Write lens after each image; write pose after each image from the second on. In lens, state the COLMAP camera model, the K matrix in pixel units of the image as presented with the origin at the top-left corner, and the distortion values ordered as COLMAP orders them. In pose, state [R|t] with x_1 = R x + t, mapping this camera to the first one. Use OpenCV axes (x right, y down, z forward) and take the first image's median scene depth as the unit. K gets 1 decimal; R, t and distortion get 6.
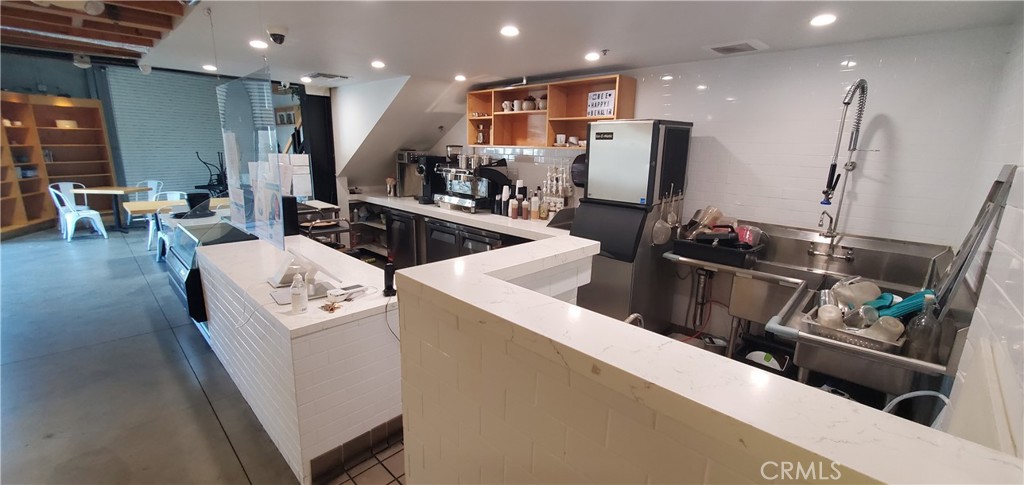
lens RADIAL K [[406.1, 0, 510.9], [0, 406.1, 236.7], [0, 0, 1]] dist [0.008901, -0.004543]
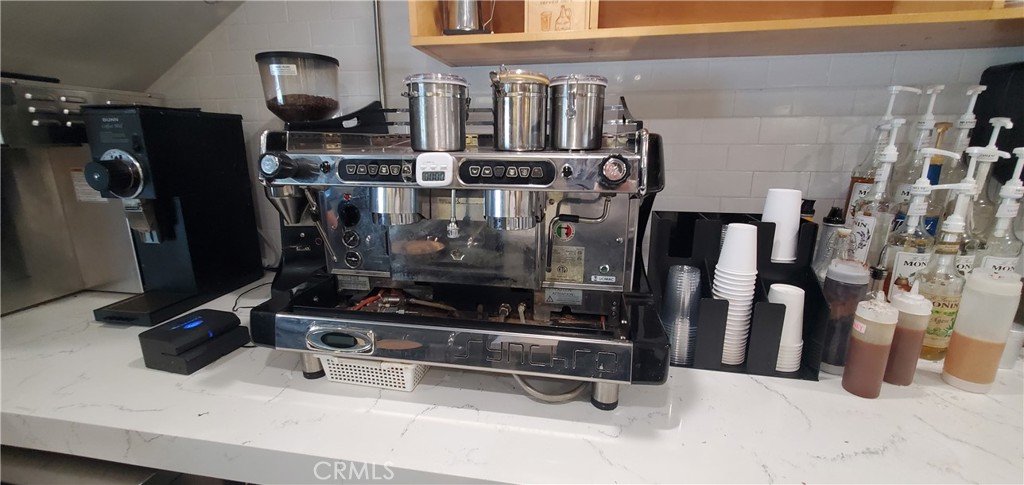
lens RADIAL K [[406.1, 0, 510.9], [0, 406.1, 236.7], [0, 0, 1]] dist [0.008901, -0.004543]
pose [[0.830223, -0.153130, 0.535986, -0.193458], [0.143524, 0.987832, 0.059908, -0.133473], [-0.538638, 0.027190, 0.842099, 0.816704]]
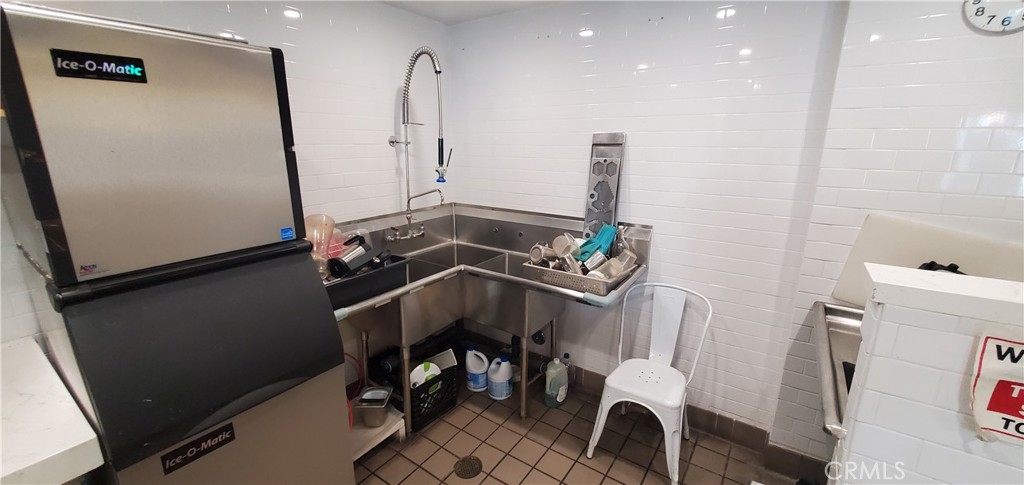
lens RADIAL K [[403.0, 0, 511.4], [0, 403.0, 238.2], [0, 0, 1]] dist [-0.000339, -0.000205]
pose [[-0.157373, -0.257631, 0.953342, -0.083986], [0.209631, 0.934655, 0.287186, -0.098564], [-0.965033, 0.245045, -0.093082, 0.497331]]
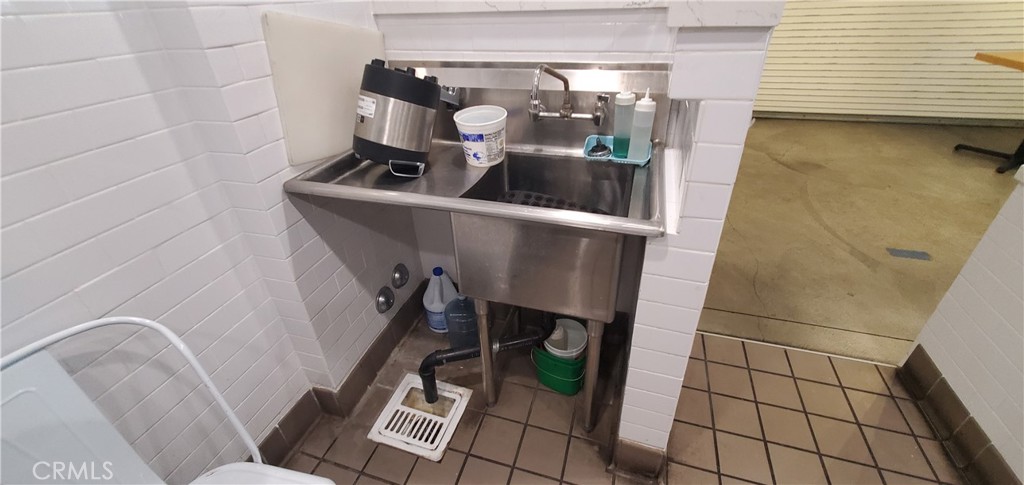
lens RADIAL K [[406.1, 0, 510.9], [0, 406.1, 236.7], [0, 0, 1]] dist [0.008901, -0.004543]
pose [[-0.895492, 0.235726, -0.377527, 0.188892], [-0.085537, 0.741268, 0.665737, -0.022397], [0.436780, 0.628455, -0.643636, 0.432162]]
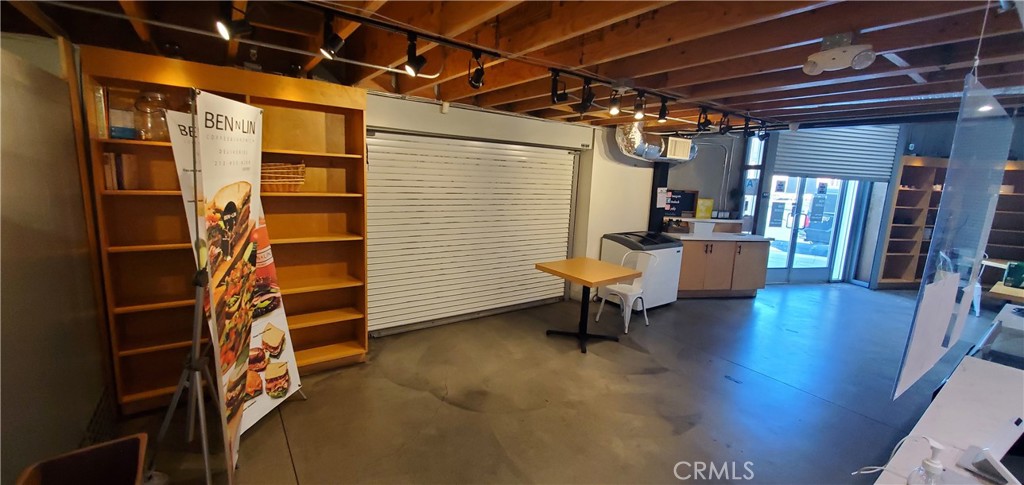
lens RADIAL K [[406.7, 0, 512.6], [0, 406.7, 236.9], [0, 0, 1]] dist [0.002378, -0.000344]
pose [[-0.181952, 0.115244, -0.976531, 0.023665], [-0.266011, 0.950309, 0.161714, -0.049715], [0.946642, 0.289192, -0.142255, 0.198639]]
